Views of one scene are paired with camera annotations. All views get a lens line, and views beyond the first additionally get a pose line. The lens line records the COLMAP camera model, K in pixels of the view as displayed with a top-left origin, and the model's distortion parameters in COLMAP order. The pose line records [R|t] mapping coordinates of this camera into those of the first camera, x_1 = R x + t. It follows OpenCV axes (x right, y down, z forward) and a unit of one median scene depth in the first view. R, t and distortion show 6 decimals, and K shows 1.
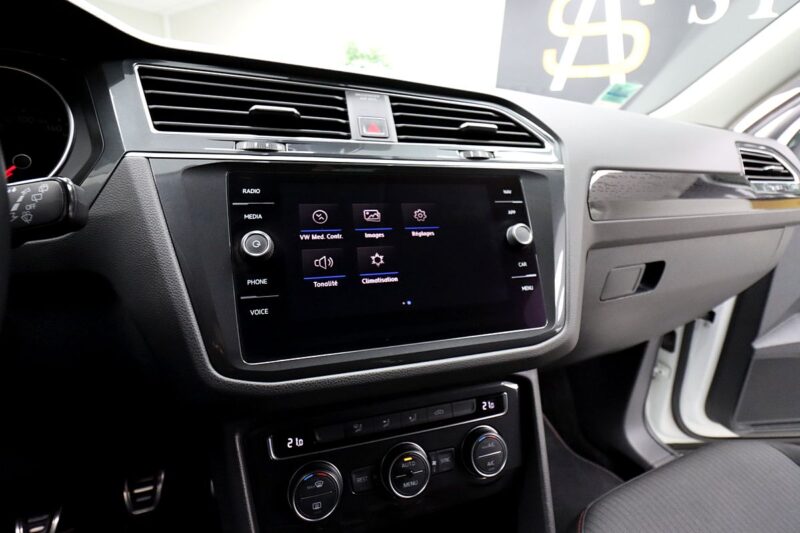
lens RADIAL K [[366.8, 0, 401.4], [0, 366.8, 260.3], [0, 0, 1]] dist [-0.005434, -0.009545]
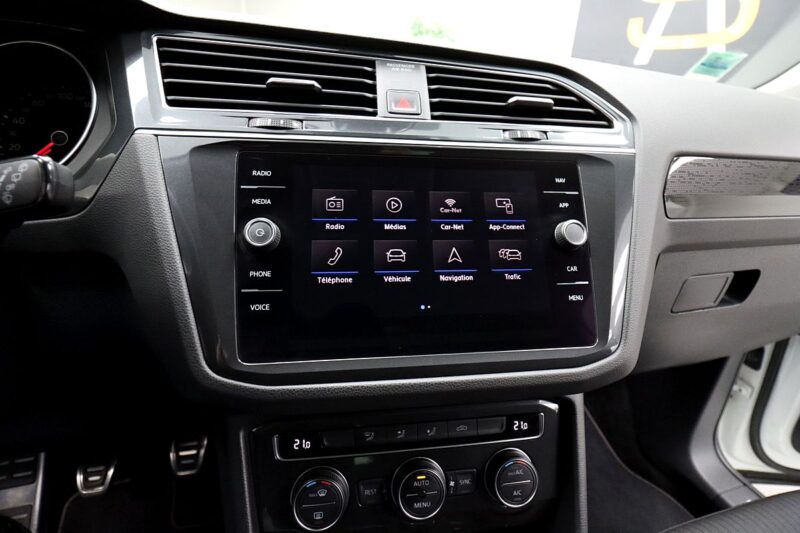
lens RADIAL K [[366.8, 0, 405.4], [0, 366.8, 259.1], [0, 0, 1]] dist [-0.005434, -0.009545]
pose [[0.988055, 0.056612, -0.143329, 0.070750], [-0.049989, 0.997527, 0.049397, -0.031661], [0.145771, -0.041642, 0.988442, 0.116019]]
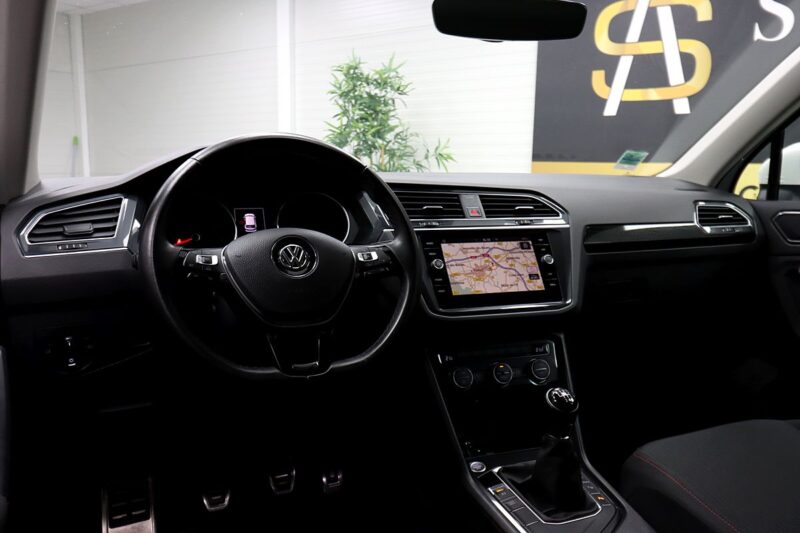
lens RADIAL K [[624.5, 0, 400.0], [0, 624.5, 263.3], [0, 0, 1]] dist [0.000074, 0.009329]
pose [[0.999335, -0.034838, 0.010728, -0.528249], [0.036092, 0.986899, -0.157252, 0.455762], [-0.005109, 0.157535, 0.987500, -2.381743]]
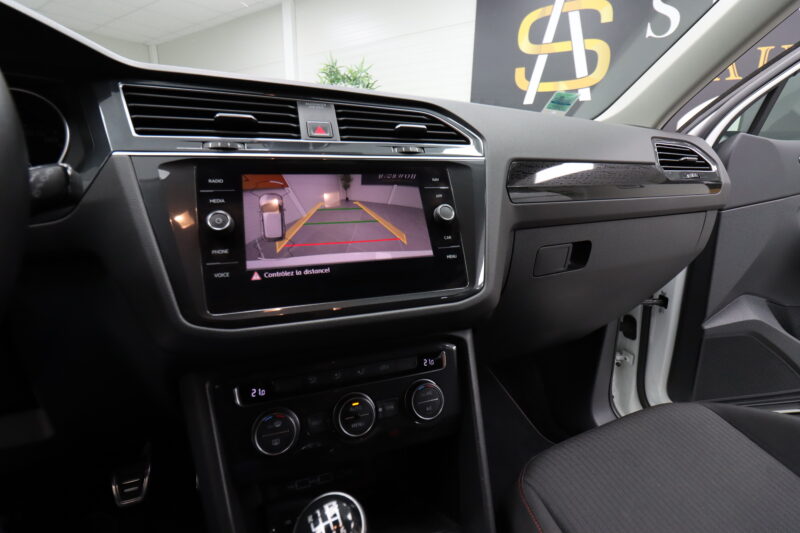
lens RADIAL K [[366.8, 0, 401.2], [0, 366.8, 260.3], [0, 0, 1]] dist [-0.005434, -0.009545]
pose [[0.999052, -0.038513, 0.020272, 0.144563], [0.039432, 0.998113, -0.047067, 0.130053], [-0.018421, 0.047822, 0.998686, -0.183914]]
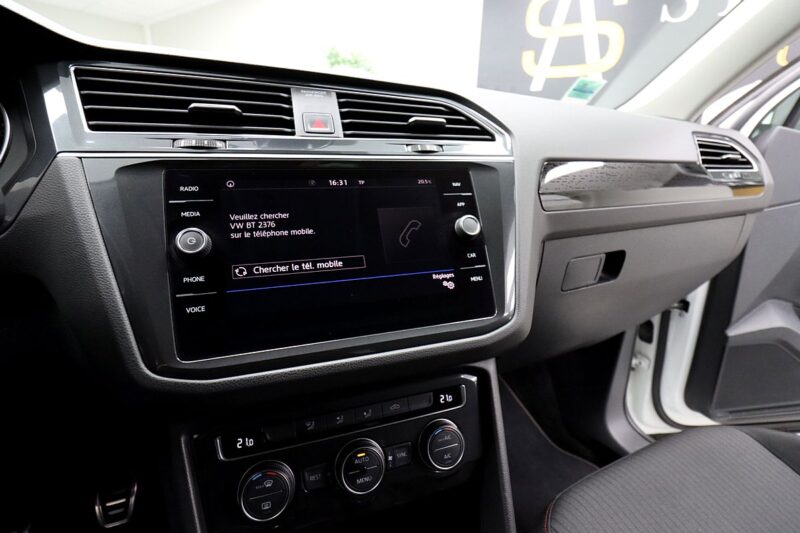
lens RADIAL K [[366.8, 0, 403.4], [0, 366.8, 259.6], [0, 0, 1]] dist [-0.005434, -0.009545]
pose [[0.999164, -0.032533, 0.024760, 0.113238], [0.032833, 0.999391, -0.011776, 0.027369], [-0.024362, 0.012579, 0.999624, -0.000443]]
